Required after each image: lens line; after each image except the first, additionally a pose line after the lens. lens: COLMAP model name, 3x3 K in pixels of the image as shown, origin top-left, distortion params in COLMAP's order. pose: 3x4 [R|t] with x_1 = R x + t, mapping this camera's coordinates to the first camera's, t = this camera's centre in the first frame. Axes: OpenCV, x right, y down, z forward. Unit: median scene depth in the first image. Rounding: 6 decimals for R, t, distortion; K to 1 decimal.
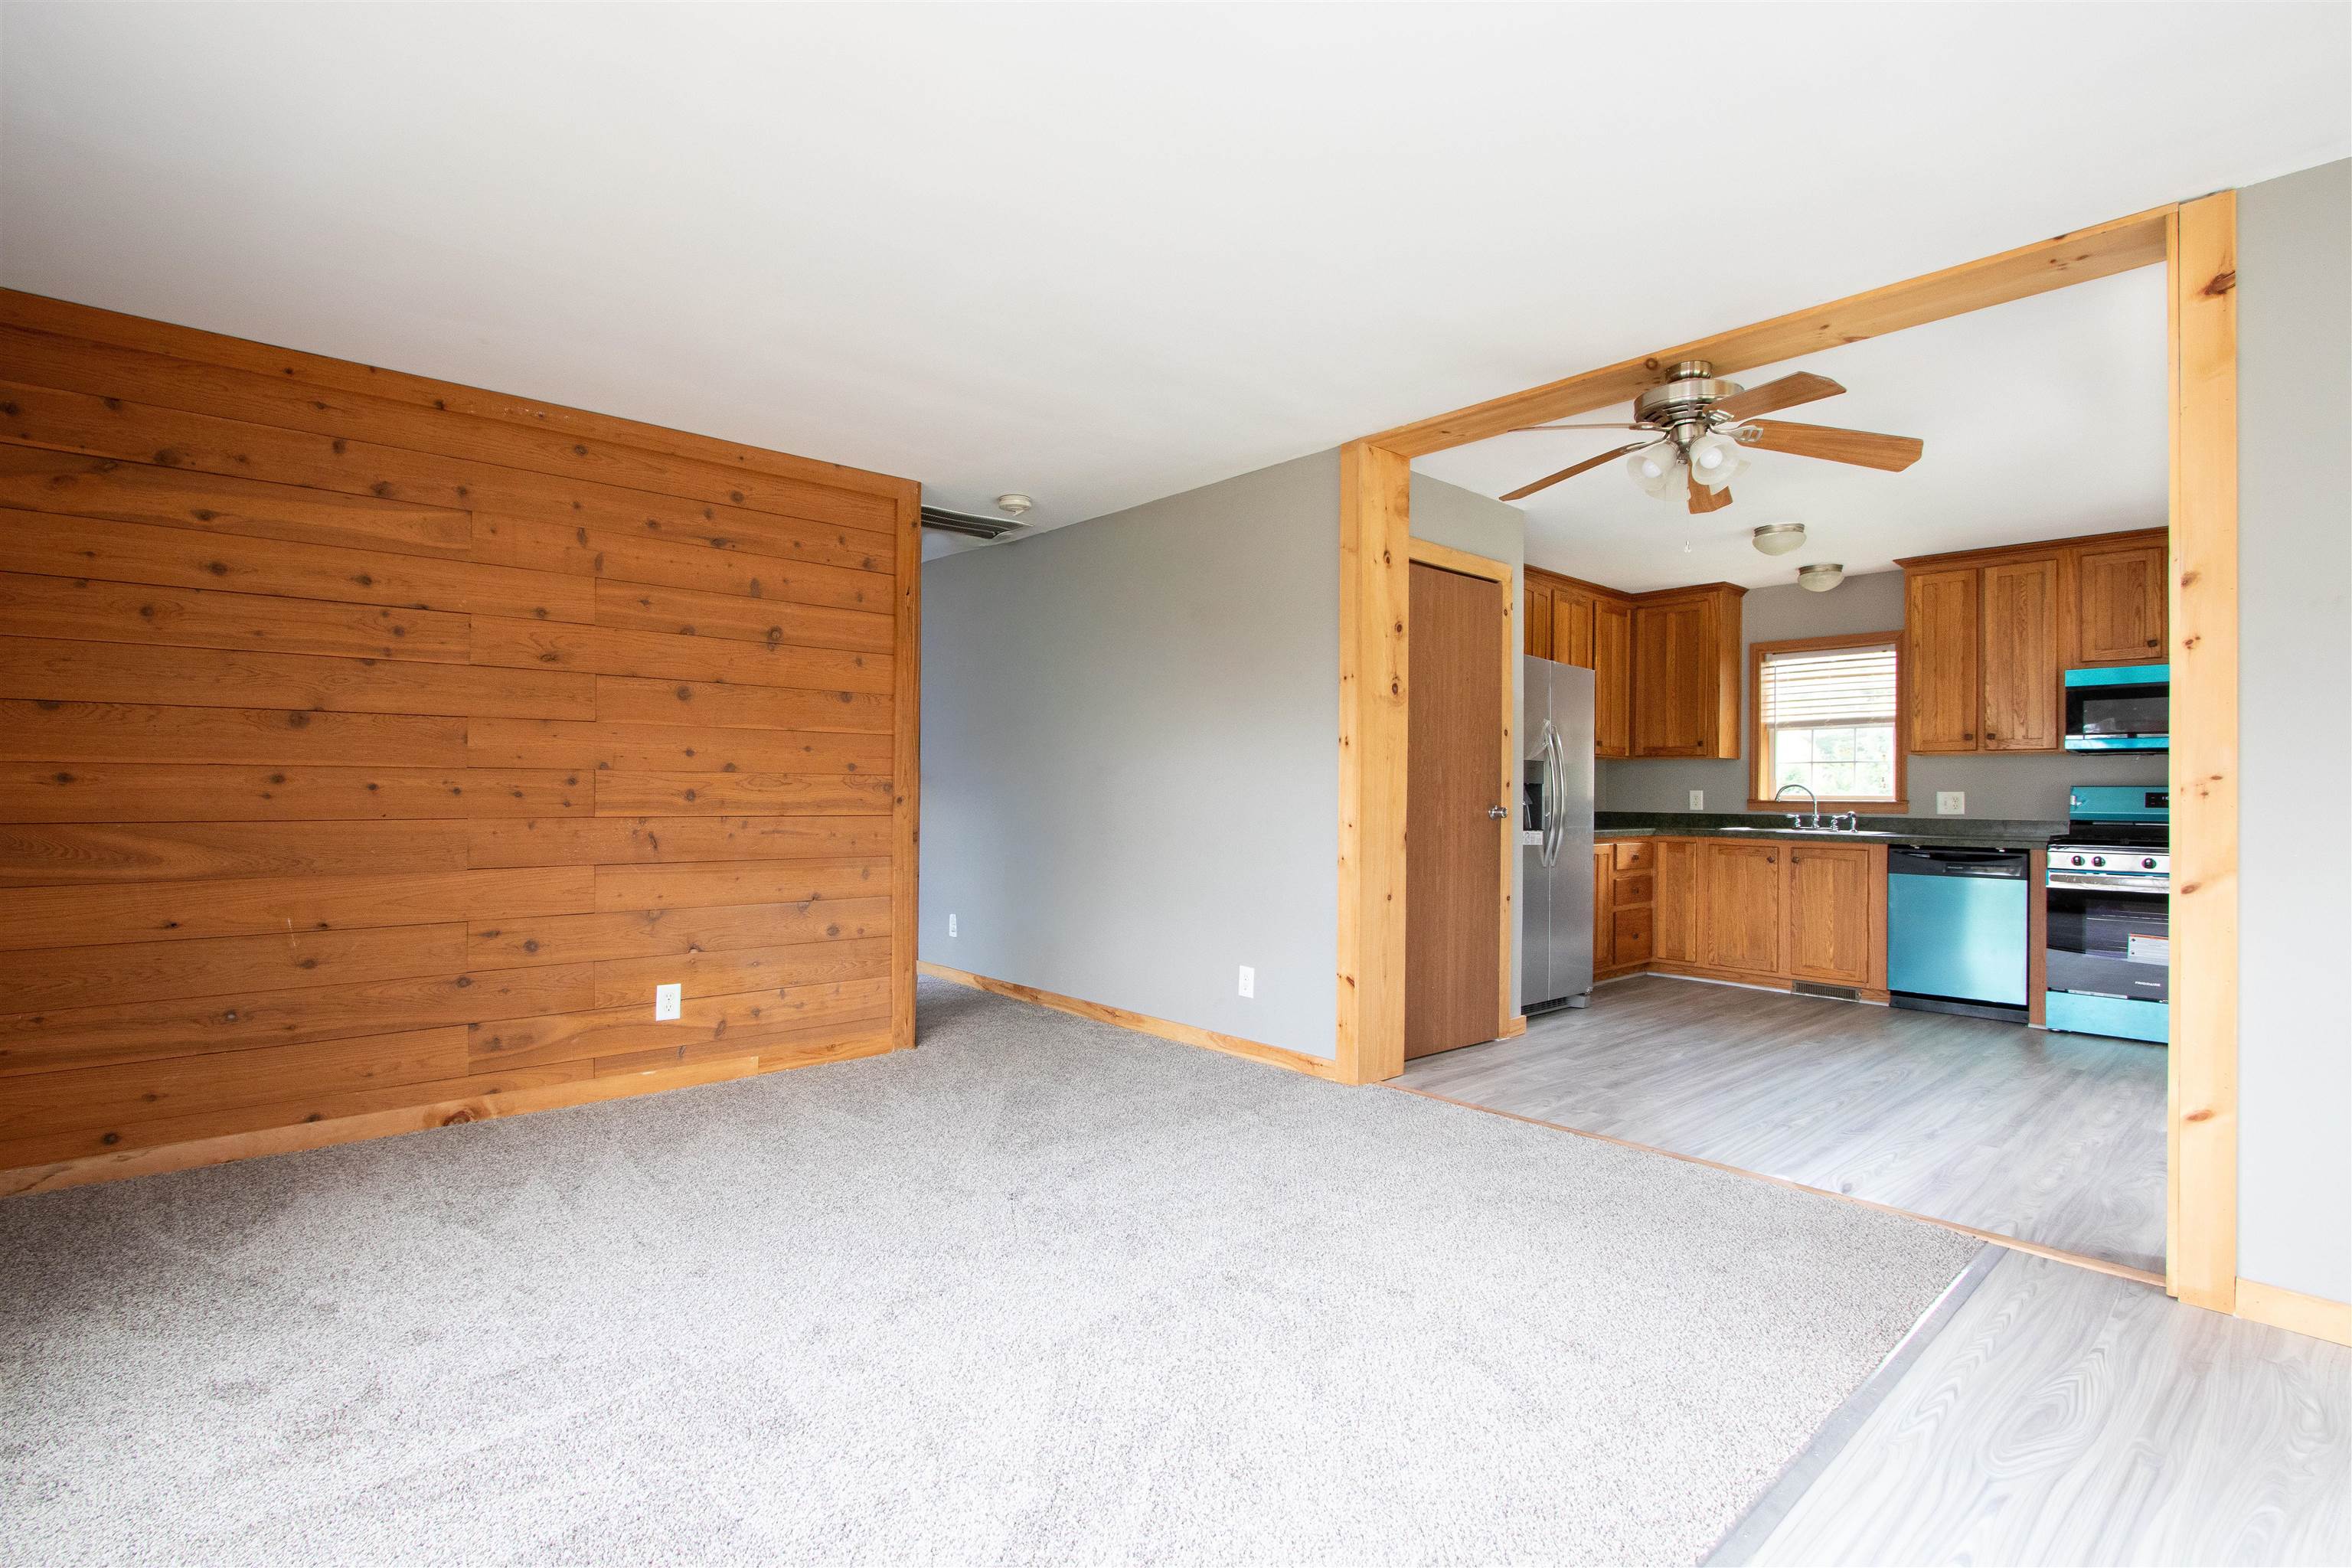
lens RADIAL K [[1098.8, 0, 1161.5], [0, 1098.8, 778.4], [0, 0, 1]] dist [-0.015404, 0.000577]
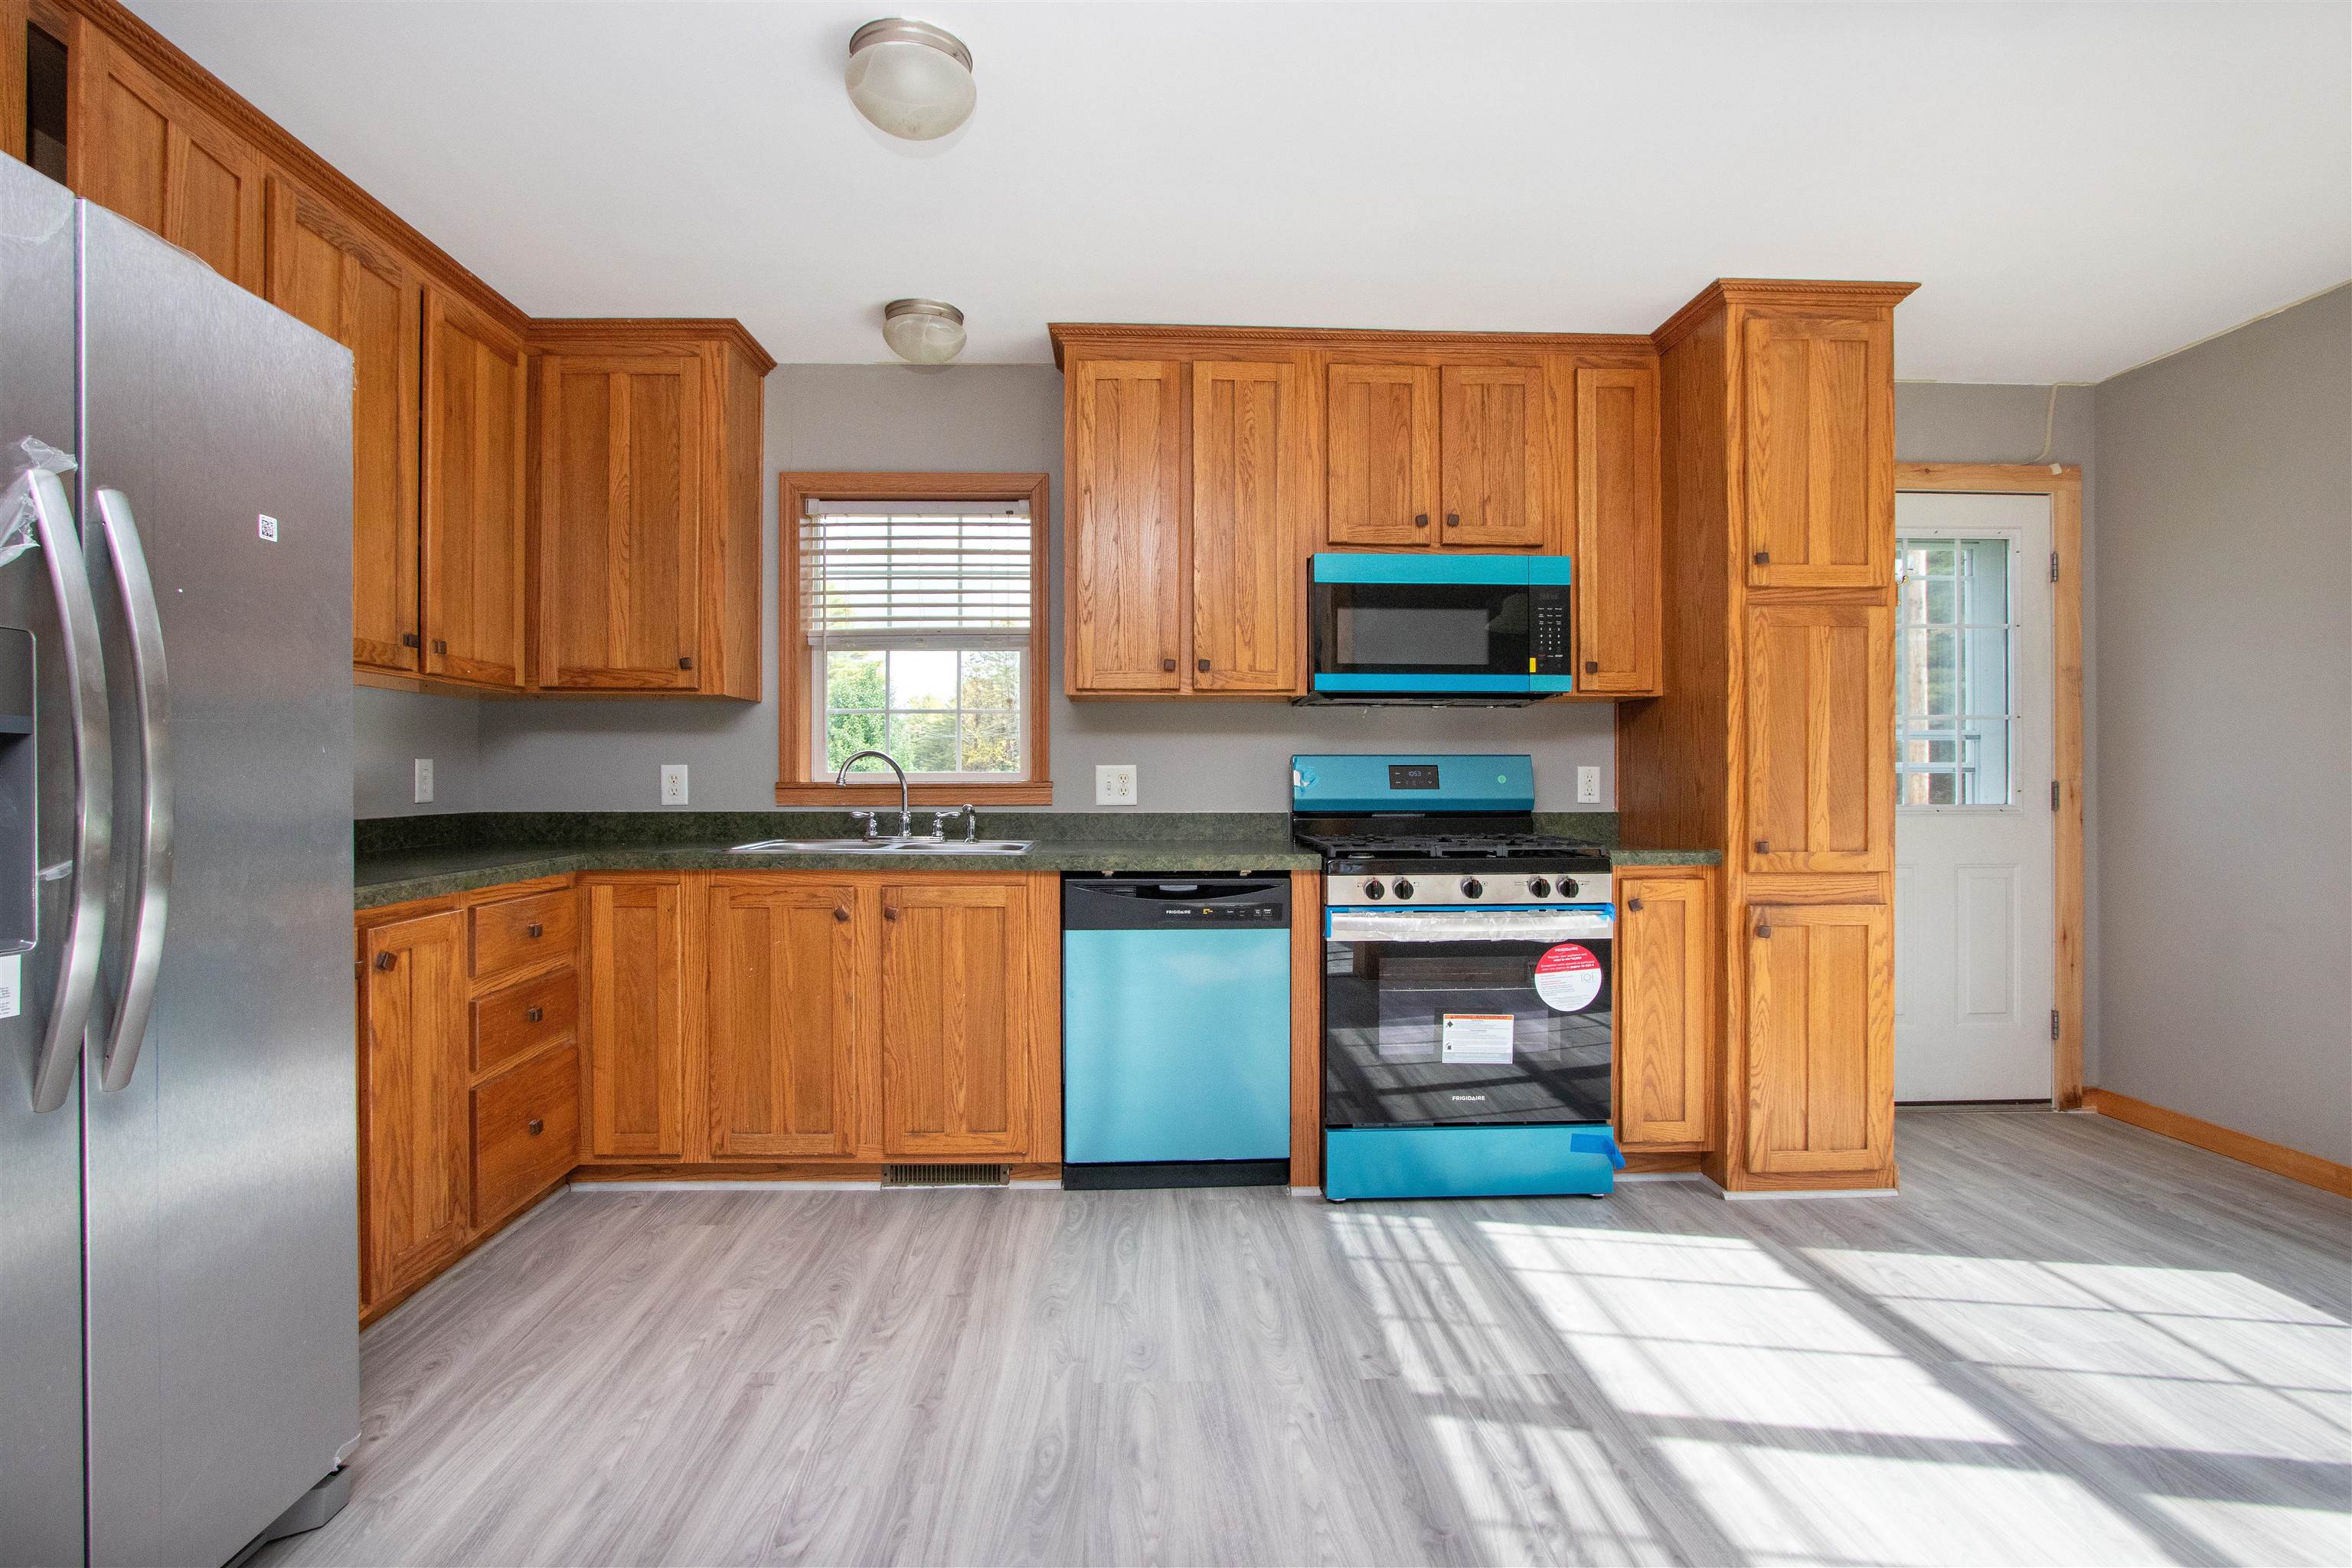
lens RADIAL K [[1142.5, 0, 1171.1], [0, 1142.5, 779.2], [0, 0, 1]] dist [-0.004878, 0.000678]
pose [[0.637266, -0.013209, 0.770531, 0.421196], [-0.003625, 0.999791, 0.020138, 0.010716], [-0.770635, -0.015627, 0.637085, 0.895429]]
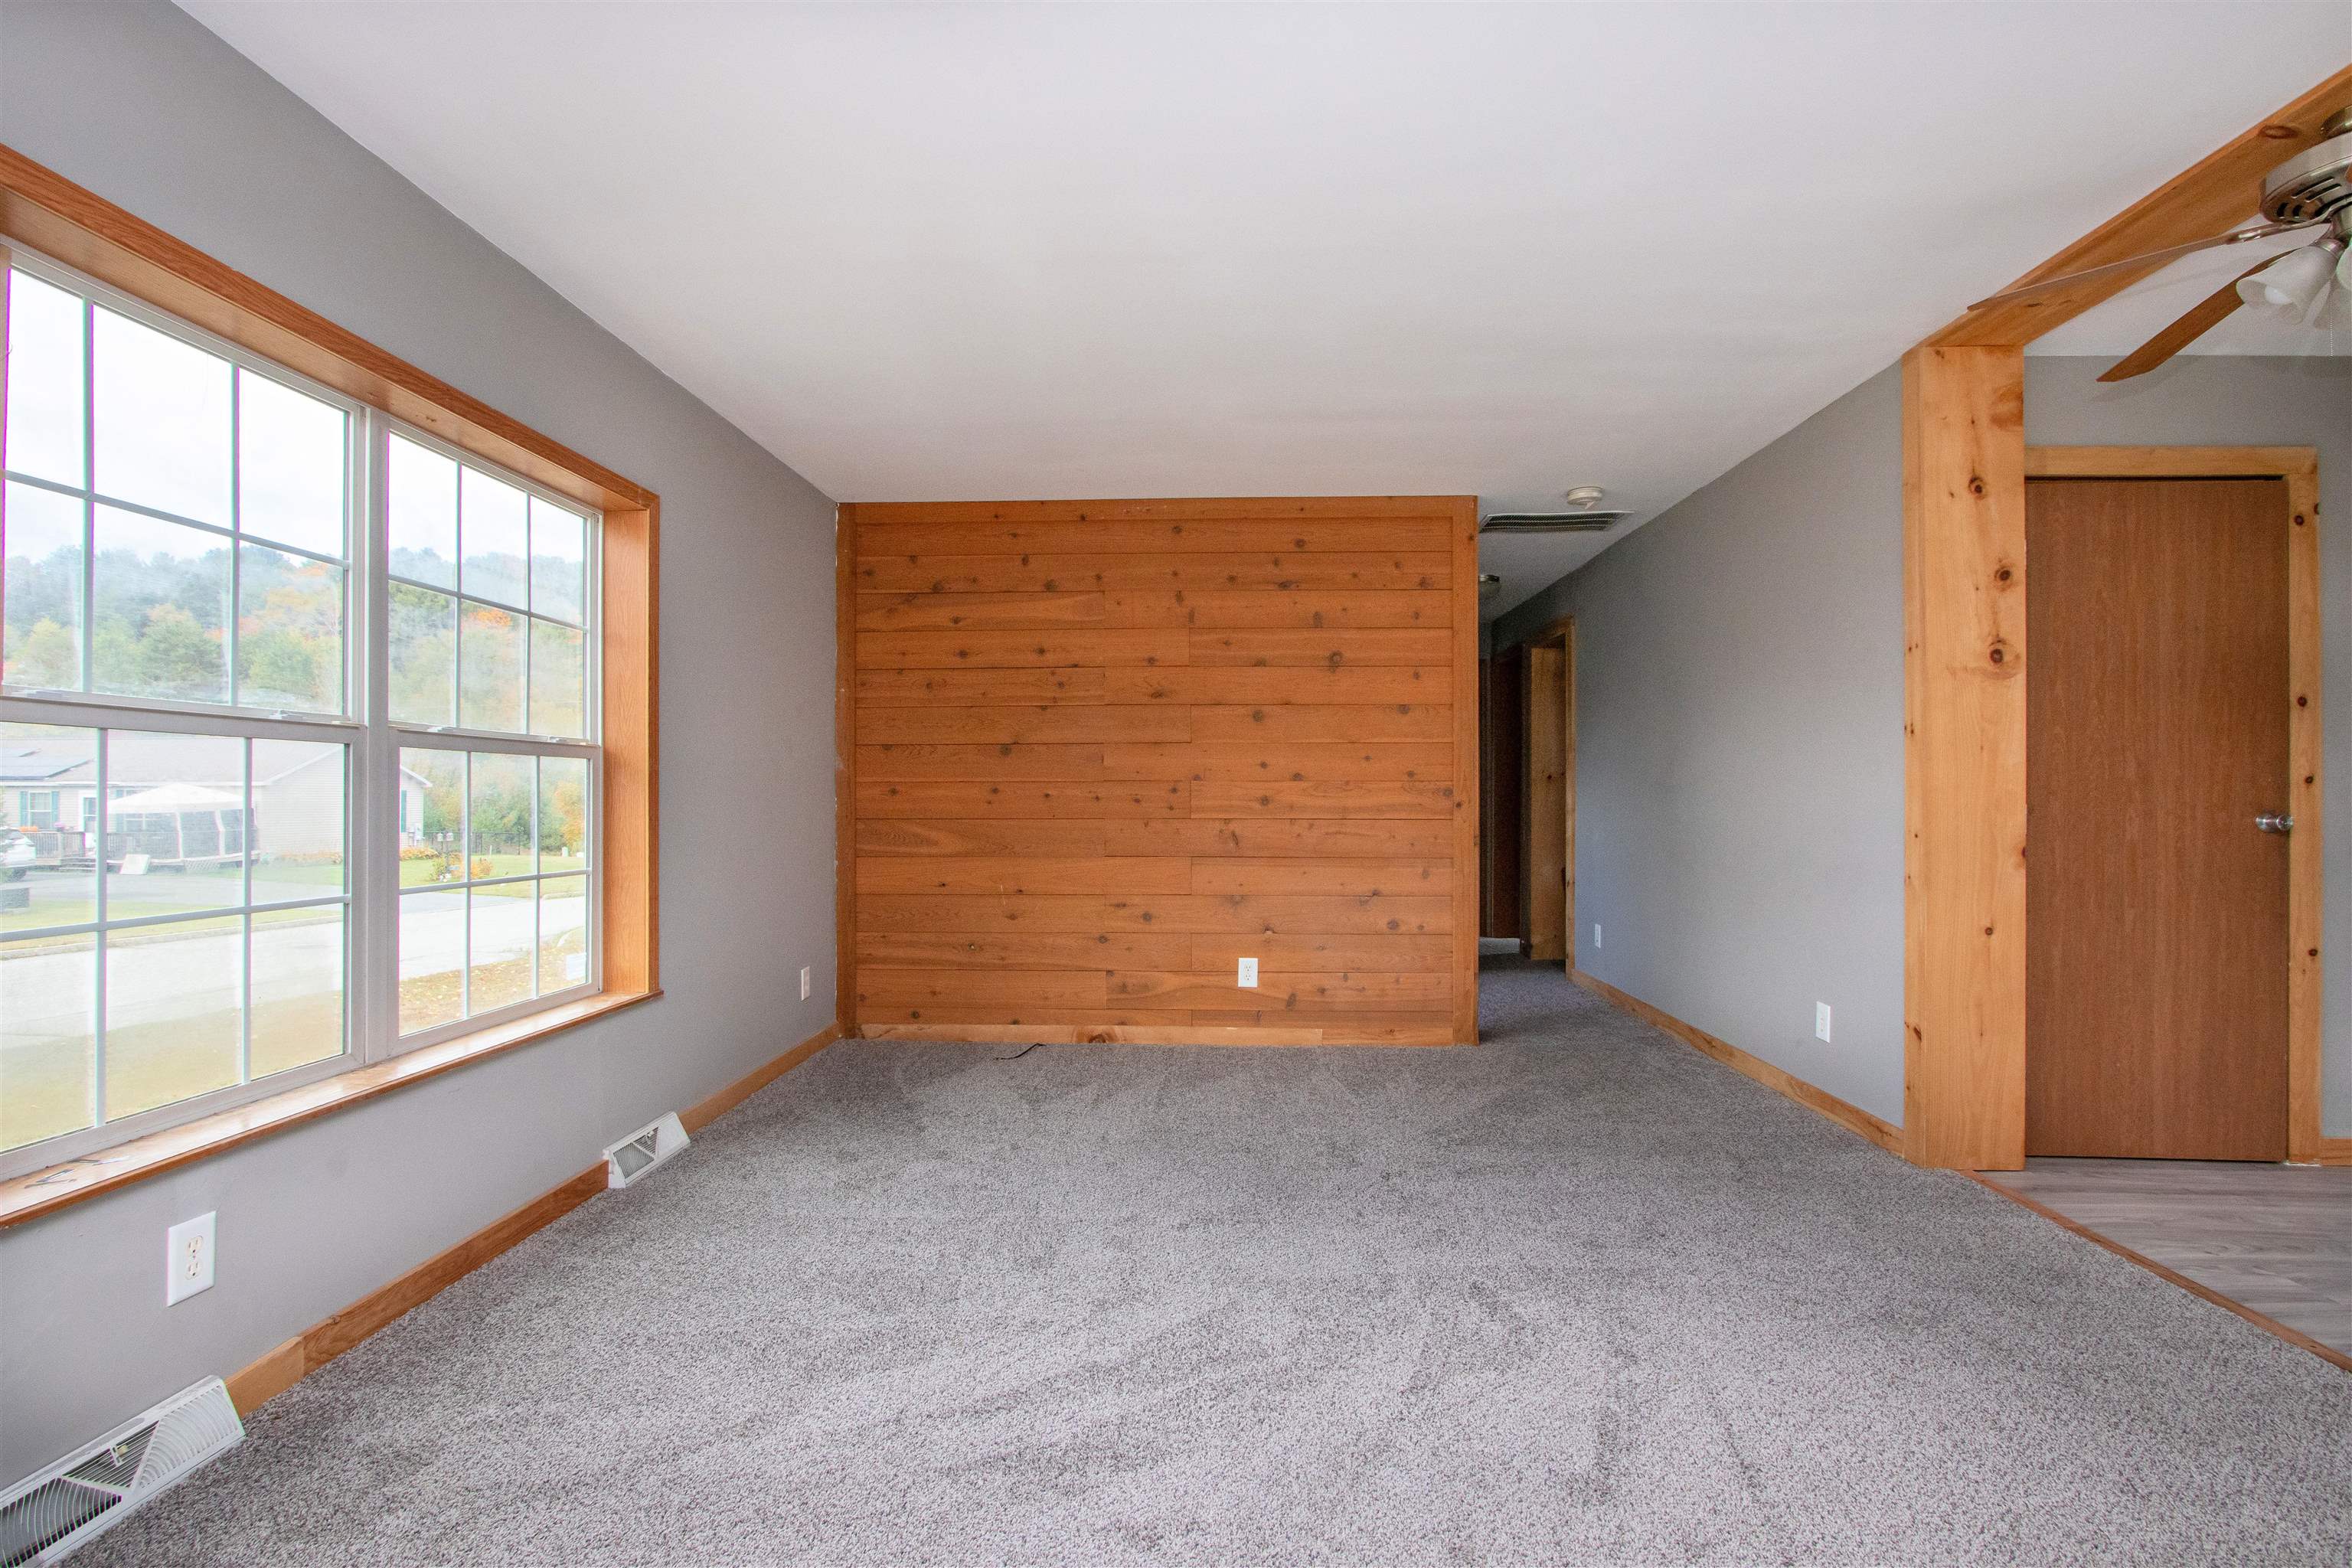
lens RADIAL K [[1125.9, 0, 1176.0], [0, 1125.9, 784.0], [0, 0, 1]] dist [-0.031187, 0.012367]
pose [[0.713796, -0.014488, -0.700204, 0.356518], [0.013558, 0.999885, -0.006866, 0.004182], [0.700222, -0.004592, 0.713910, 0.059383]]
